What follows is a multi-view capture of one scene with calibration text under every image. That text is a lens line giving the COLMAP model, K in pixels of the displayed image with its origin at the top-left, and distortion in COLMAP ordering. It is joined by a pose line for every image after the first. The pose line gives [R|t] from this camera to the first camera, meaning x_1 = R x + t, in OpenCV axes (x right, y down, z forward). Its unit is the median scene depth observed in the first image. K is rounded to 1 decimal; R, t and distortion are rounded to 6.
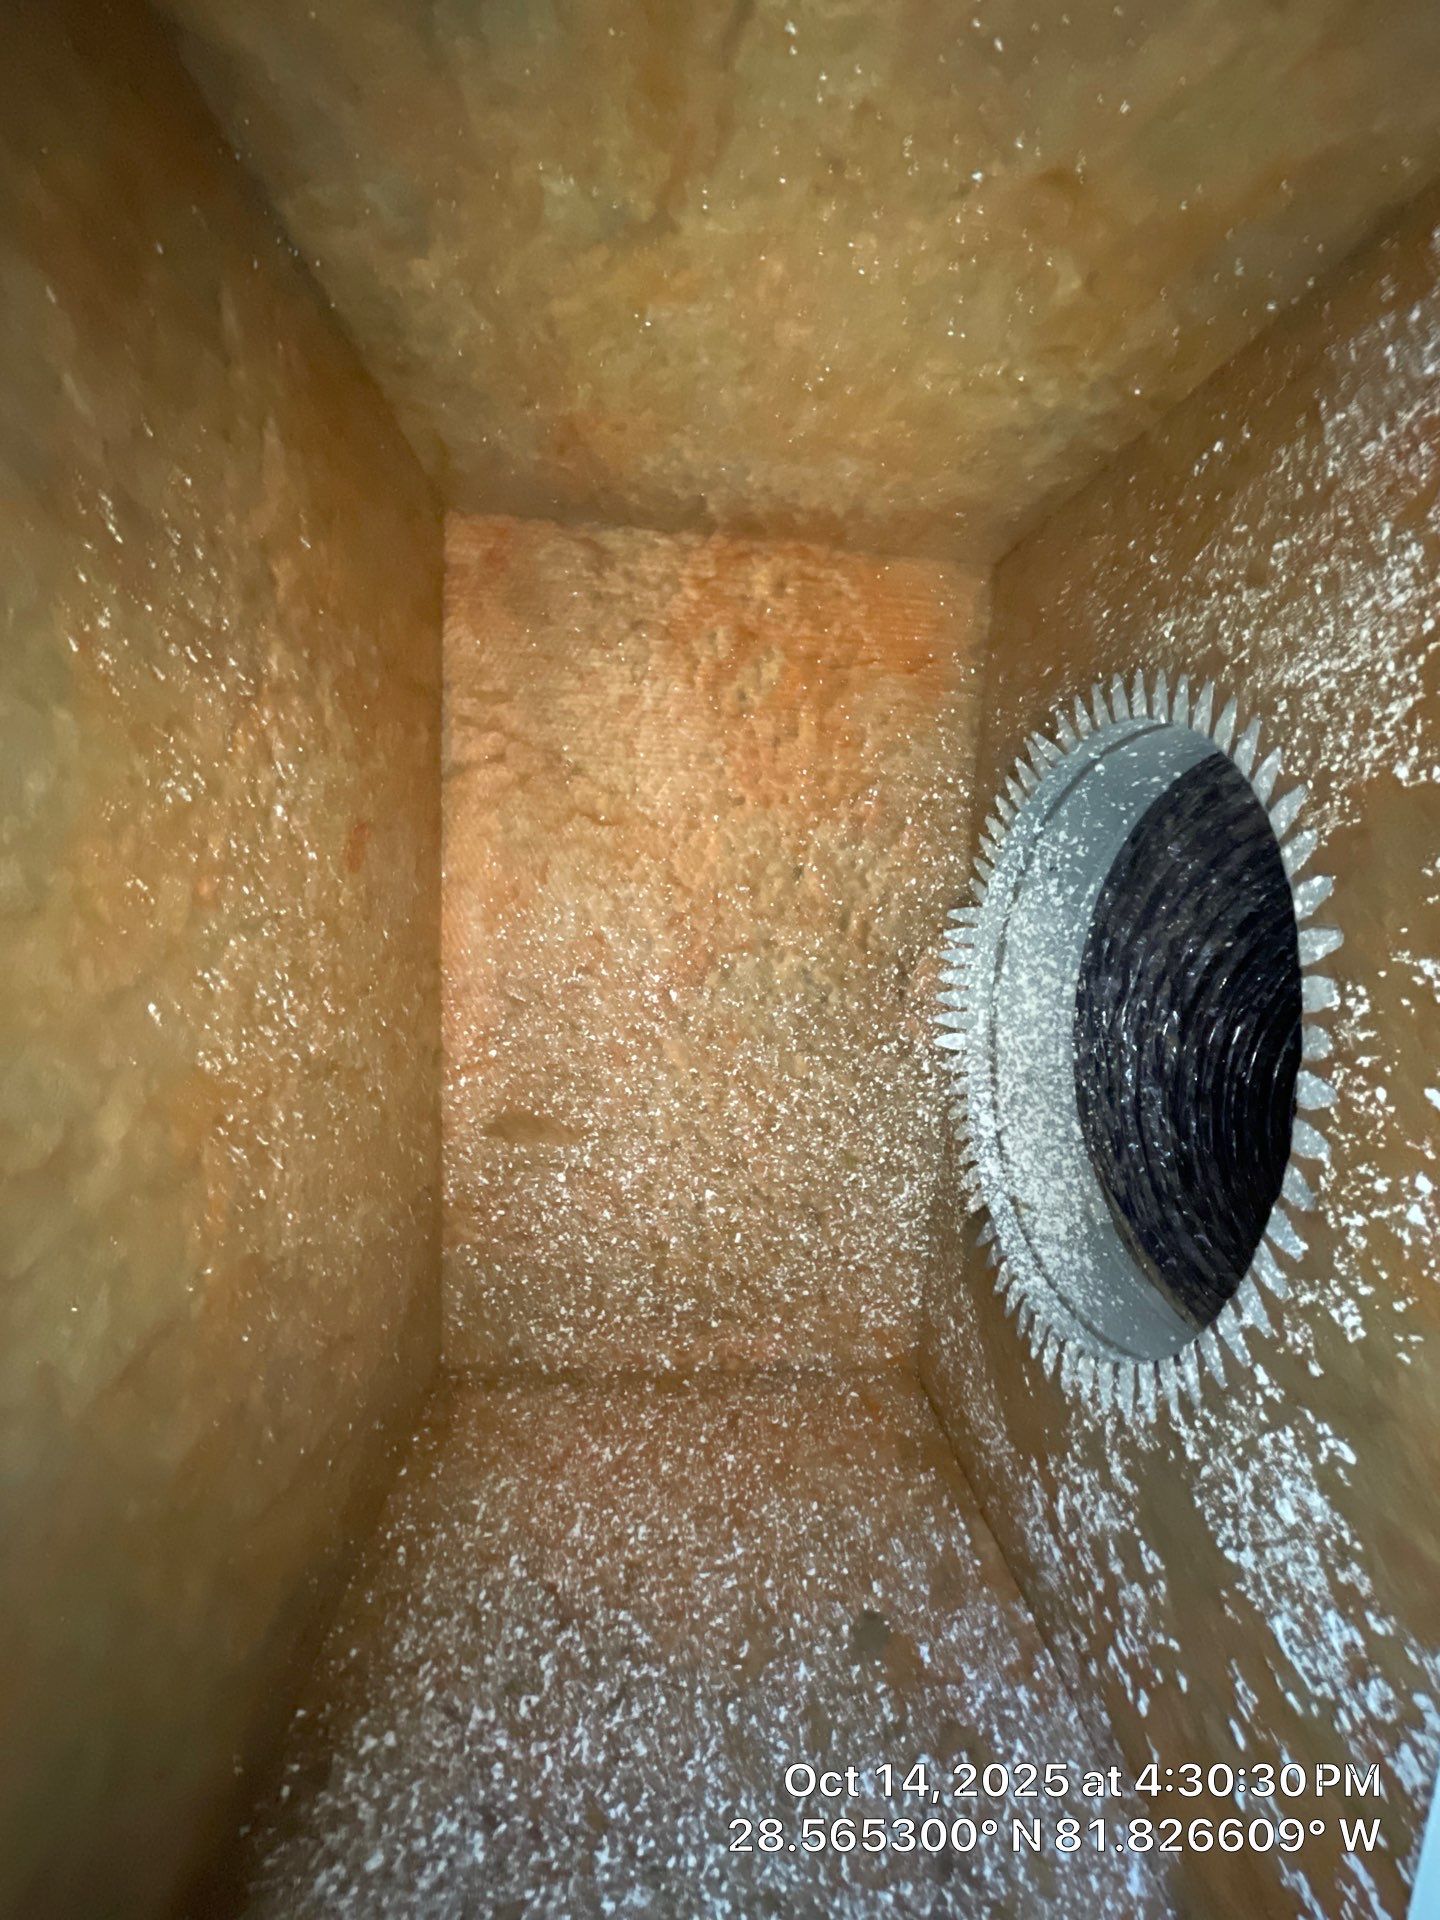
lens RADIAL K [[769.8, 0, 723.9], [0, 769.8, 959.4], [0, 0, 1]] dist [-0.004843, 0.000258]
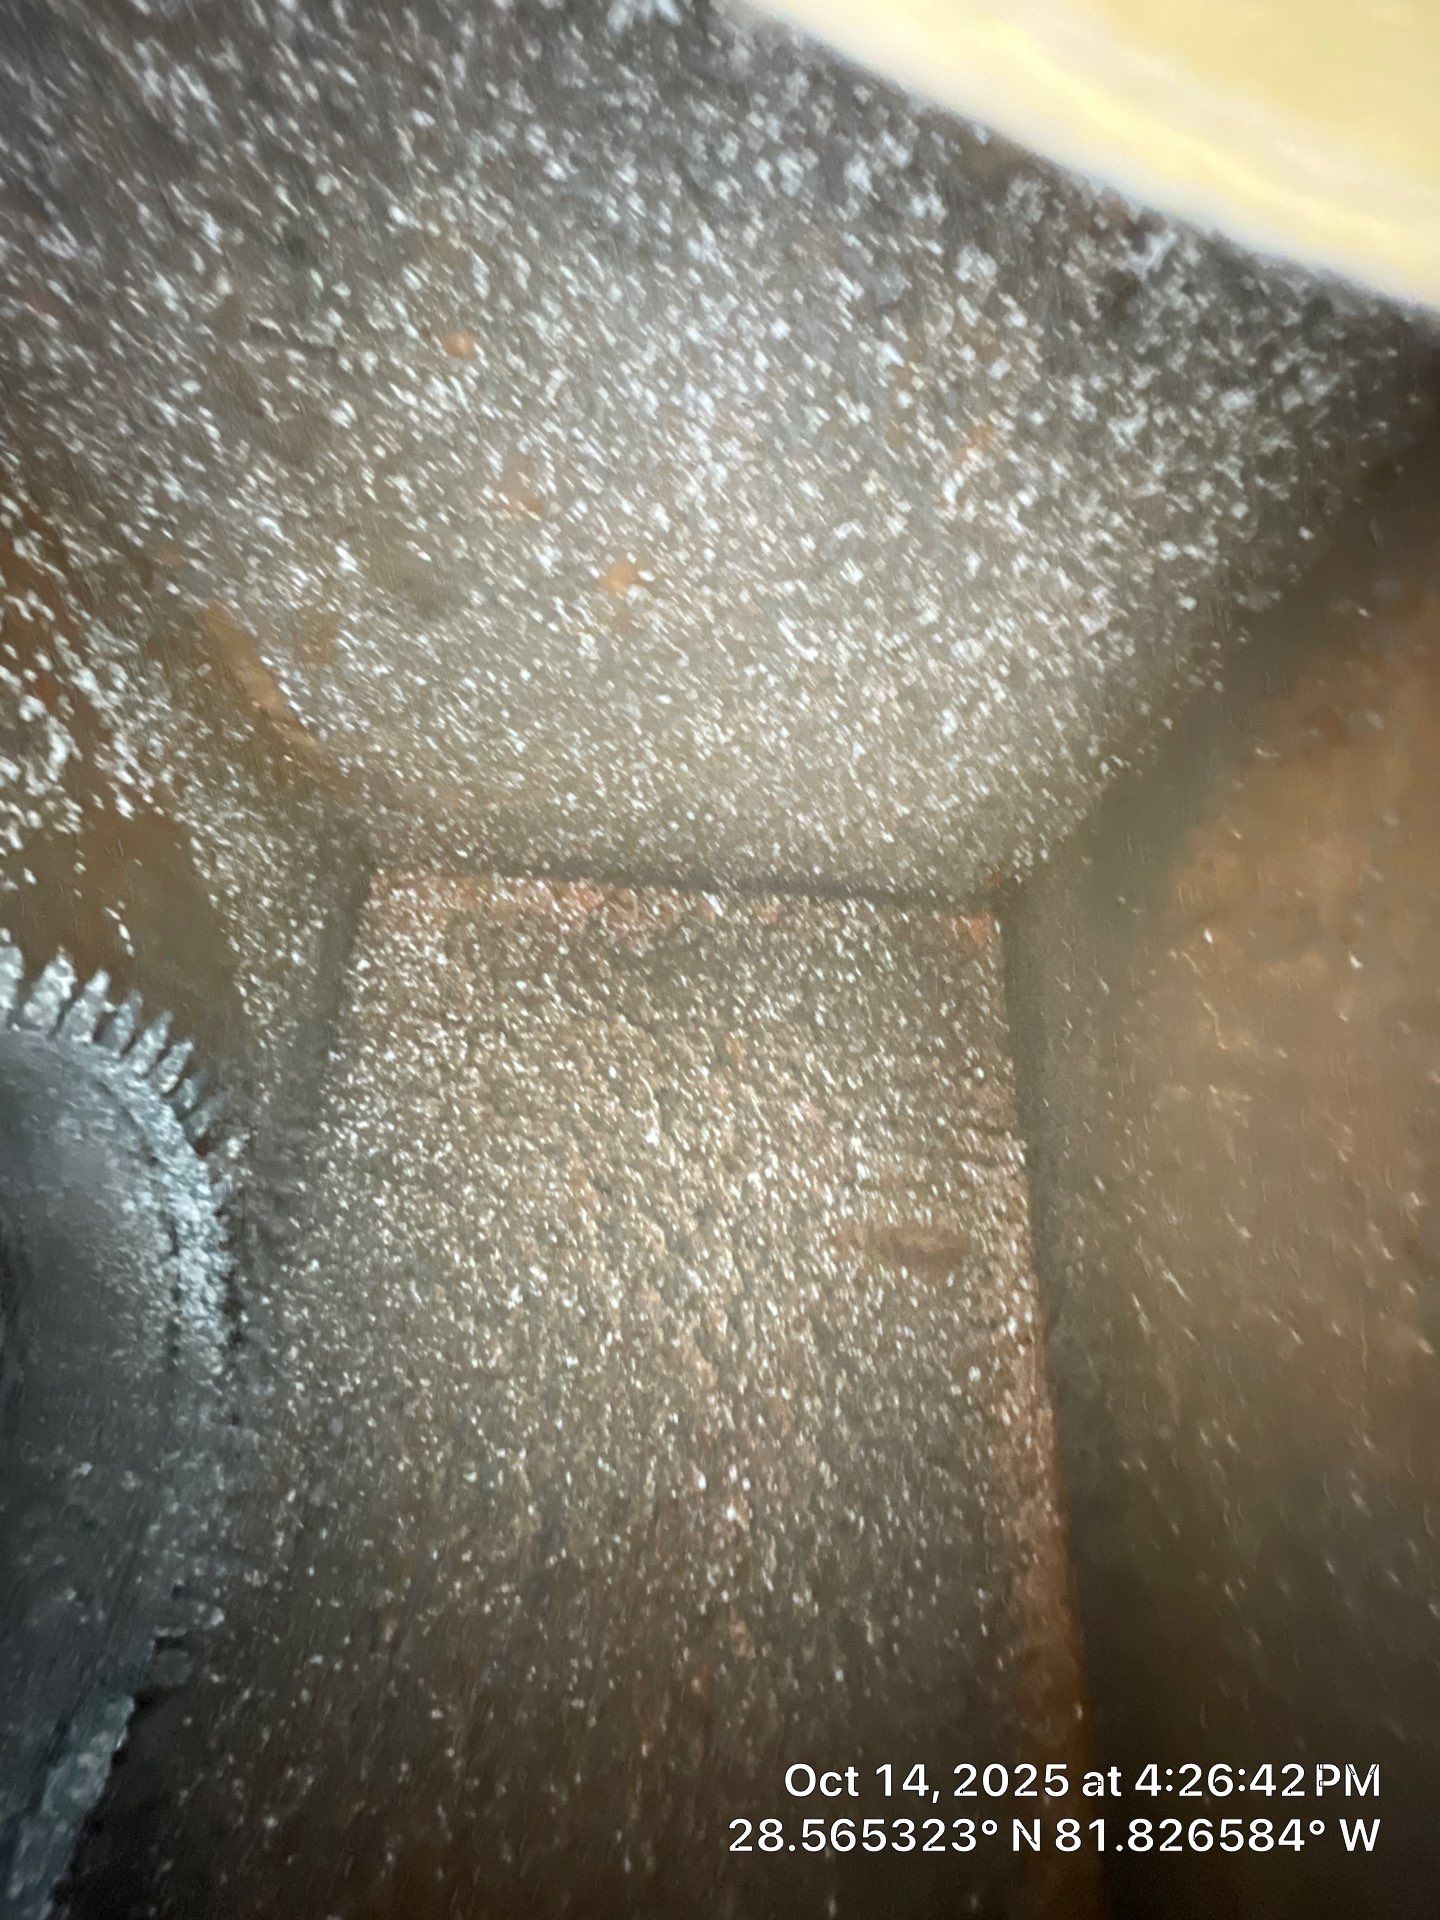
lens RADIAL K [[769.8, 0, 723.5], [0, 769.8, 960.3], [0, 0, 1]] dist [-0.004843, 0.000258]
pose [[-0.989639, -0.038934, -0.138195, 0.023114], [0.004828, -0.971009, 0.238993, 0.333719], [-0.143494, 0.235850, 0.961137, 0.326397]]
